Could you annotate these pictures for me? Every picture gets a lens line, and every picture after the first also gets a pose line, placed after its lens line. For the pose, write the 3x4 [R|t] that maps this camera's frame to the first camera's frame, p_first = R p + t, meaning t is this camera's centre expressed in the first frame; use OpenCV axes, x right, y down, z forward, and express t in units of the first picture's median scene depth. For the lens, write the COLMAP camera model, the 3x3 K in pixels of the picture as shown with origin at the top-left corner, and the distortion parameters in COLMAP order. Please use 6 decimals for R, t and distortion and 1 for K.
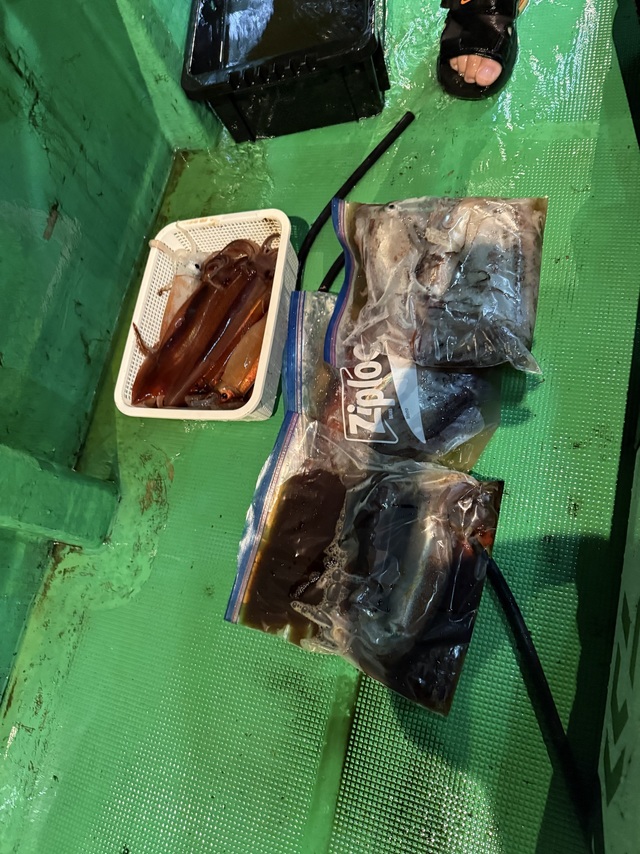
lens RADIAL K [[655.2, 0, 320.0], [0, 655.2, 427.0], [0, 0, 1]] dist [0.034827, -0.002099]
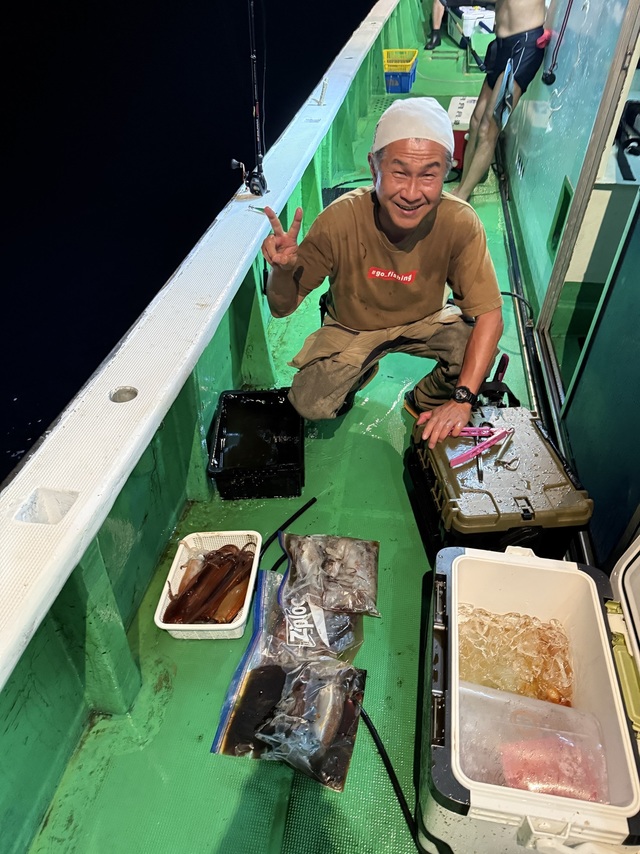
lens RADIAL K [[581.9, 0, 320.0], [0, 581.9, 427.0], [0, 0, 1]] dist [0.003061, -0.037145]
pose [[0.960983, 0.163719, 0.222950, -0.334306], [-0.012341, 0.830596, -0.556739, 0.412922], [-0.276330, 0.532265, 0.800209, -0.686790]]
